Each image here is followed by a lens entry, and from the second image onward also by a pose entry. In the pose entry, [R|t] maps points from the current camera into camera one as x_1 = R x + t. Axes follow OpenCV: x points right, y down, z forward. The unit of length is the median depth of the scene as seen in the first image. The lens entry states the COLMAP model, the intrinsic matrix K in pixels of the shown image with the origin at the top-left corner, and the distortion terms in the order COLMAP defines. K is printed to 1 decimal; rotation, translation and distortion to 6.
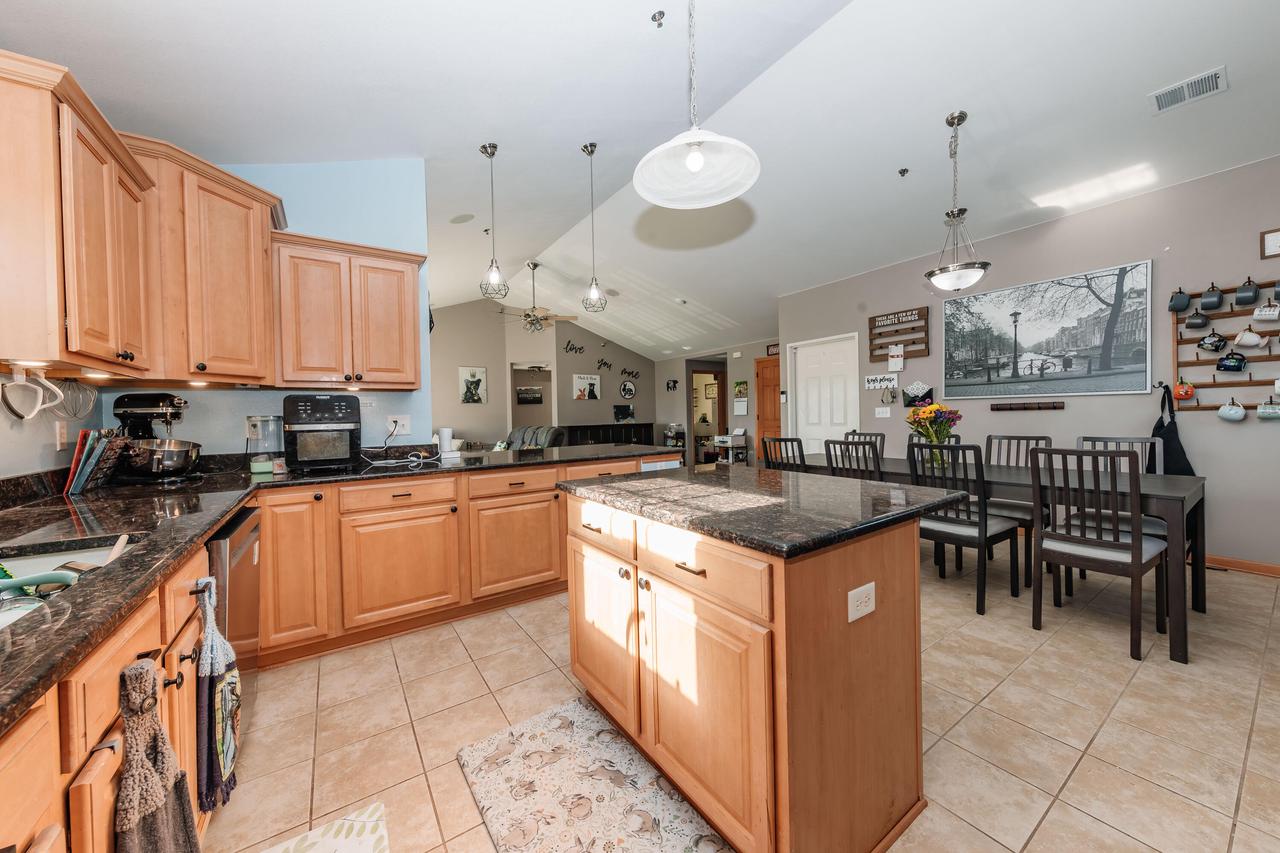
lens RADIAL K [[450.7, 0, 641.3], [0, 450.7, 421.3], [0, 0, 1]] dist [-0.000550, -0.000254]
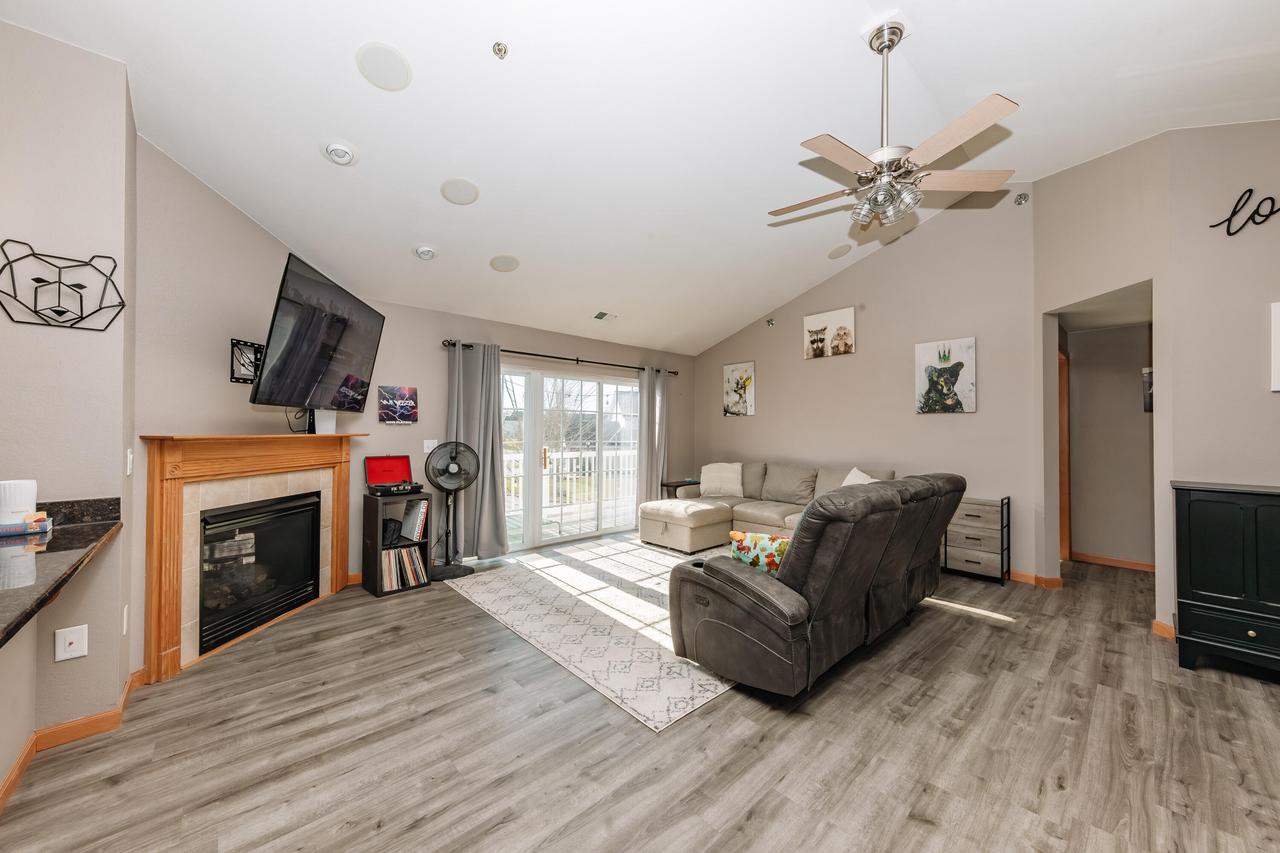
lens RADIAL K [[459.7, 0, 643.7], [0, 459.7, 423.4], [0, 0, 1]] dist [0.003045, -0.000129]
pose [[0.143827, 0.007970, -0.989571, 0.179081], [-0.017351, 0.999834, 0.005531, -0.055406], [0.989451, 0.016374, 0.143941, 1.304096]]
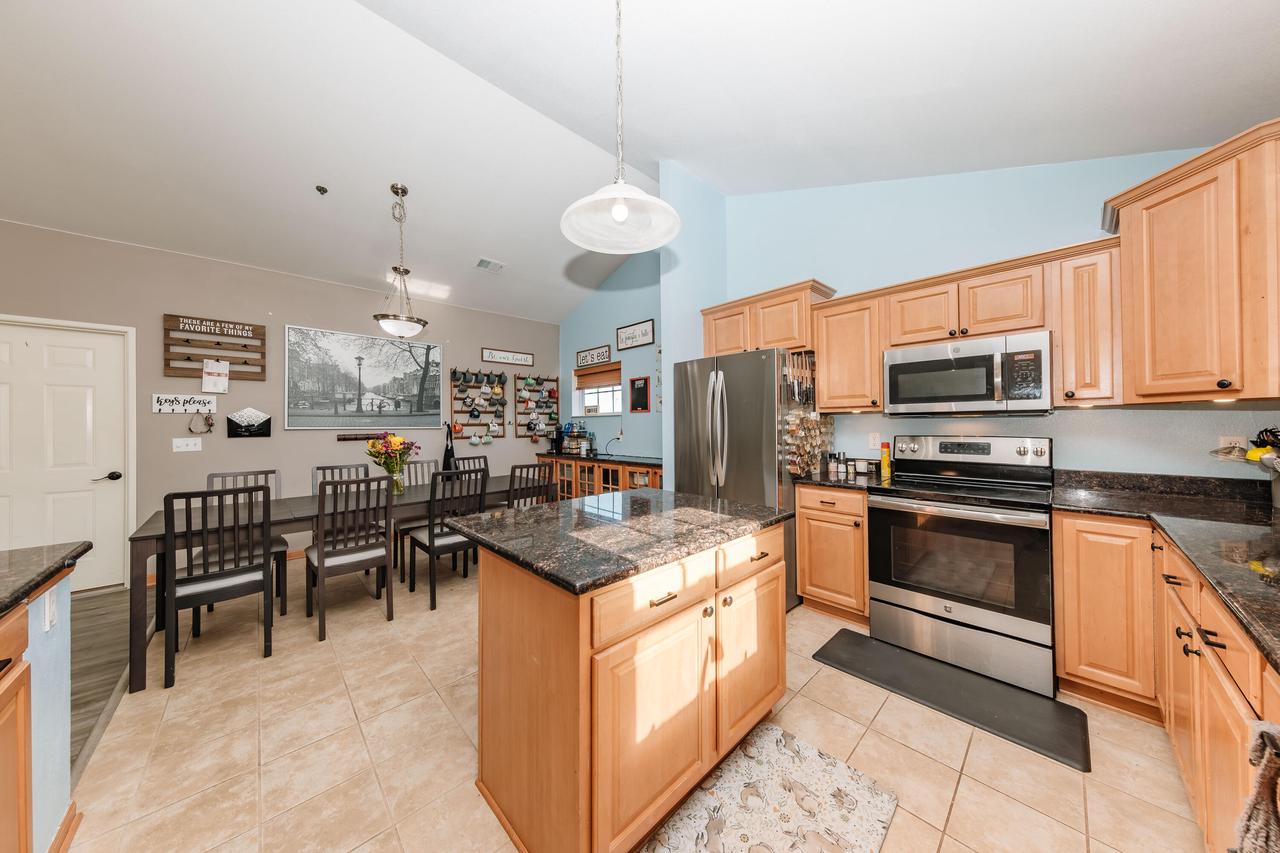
lens RADIAL K [[402.0, 0, 641.4], [0, 402.0, 423.2], [0, 0, 1]] dist [0.004841, -0.000072]
pose [[-0.164835, 0.026554, 0.985964, -0.324622], [0.025747, 0.999413, -0.022612, -0.026110], [-0.985985, 0.021659, -0.165422, 0.453613]]
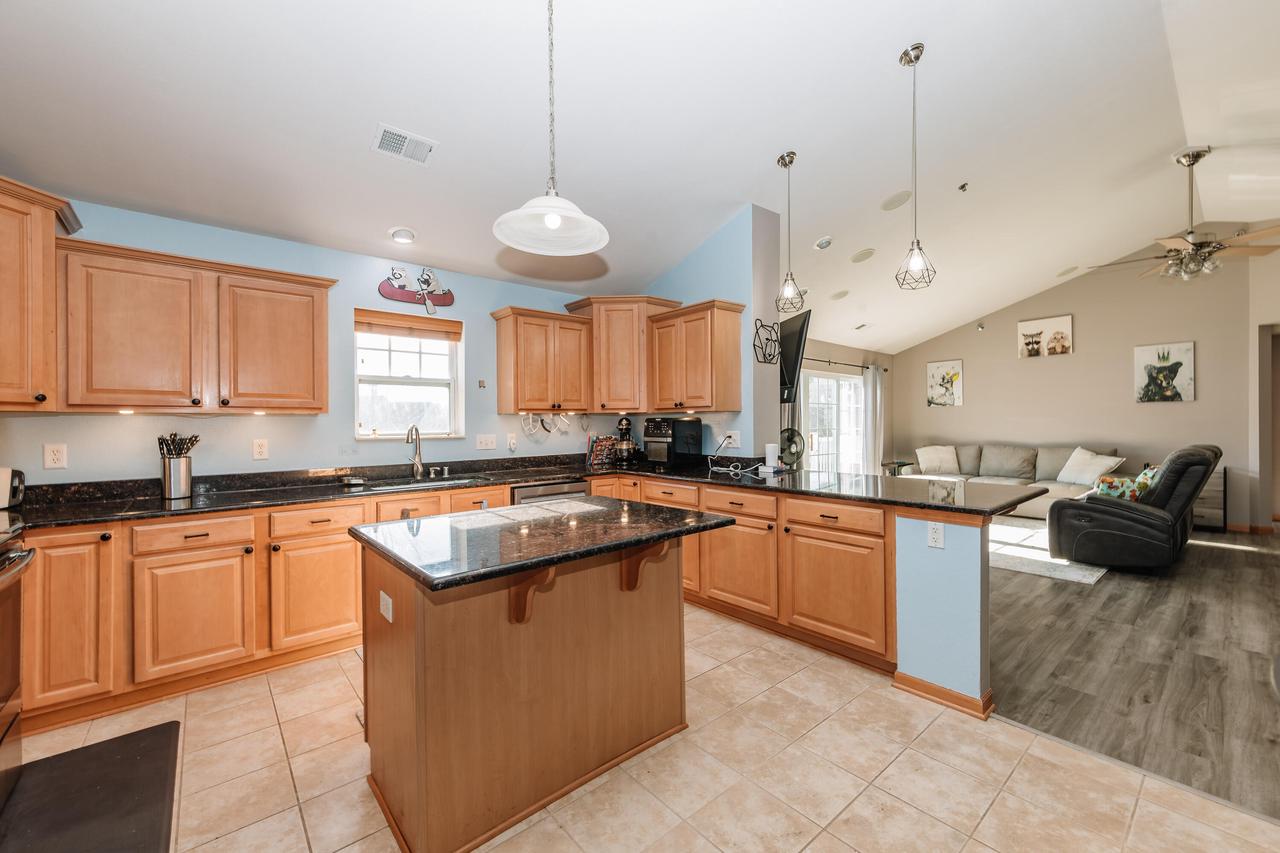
lens RADIAL K [[512.3, 0, 639.4], [0, 512.3, 422.4], [0, 0, 1]] dist [0.006781, -0.000063]
pose [[0.106862, 0.019529, -0.994082, 0.570119], [-0.006577, 0.999799, 0.018934, -0.044558], [0.994252, 0.004514, 0.106969, 0.437309]]
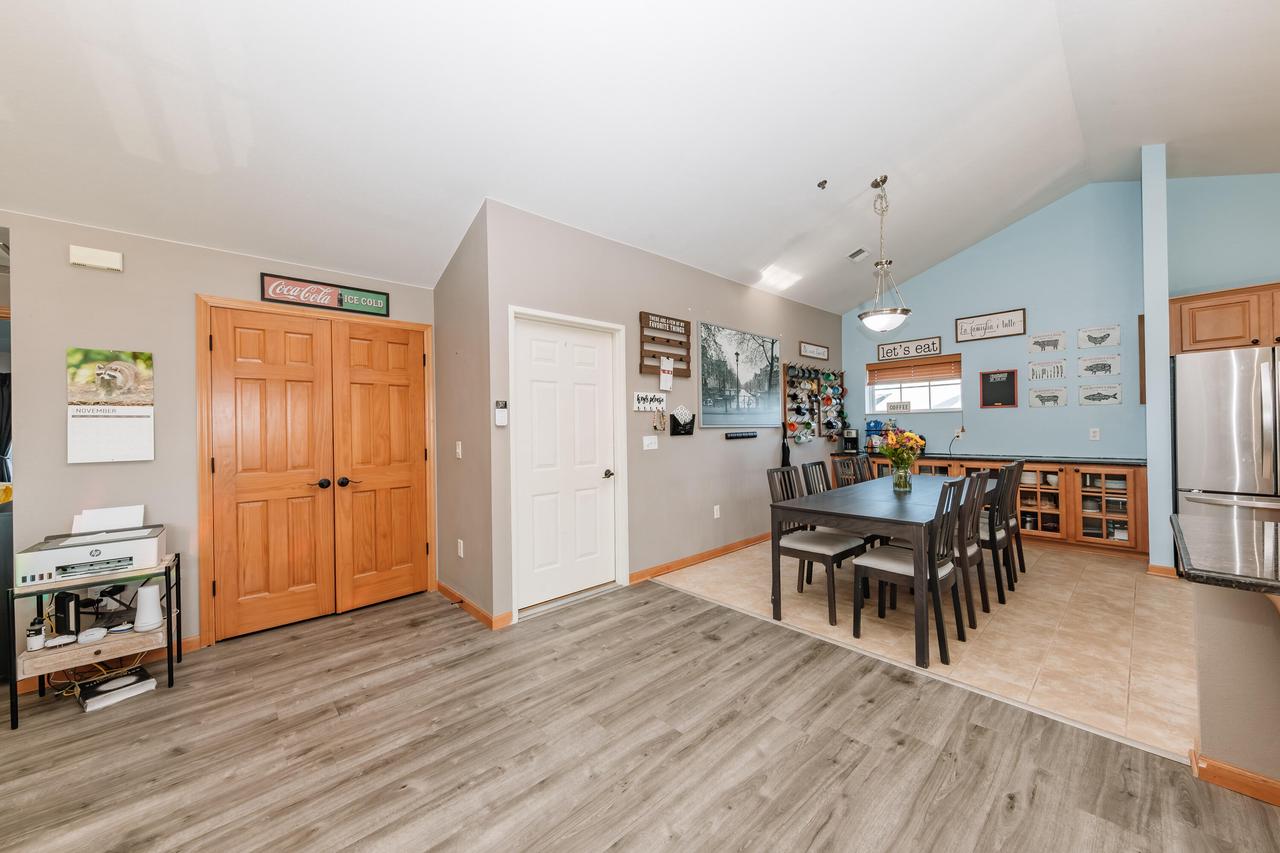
lens RADIAL K [[460.1, 0, 646.3], [0, 460.1, 425.7], [0, 0, 1]] dist [0.004888, -0.000196]
pose [[-0.147021, 0.028248, 0.988730, -0.276783], [0.033400, 0.999164, -0.023580, -0.037906], [-0.988569, 0.029556, -0.147841, 1.406409]]
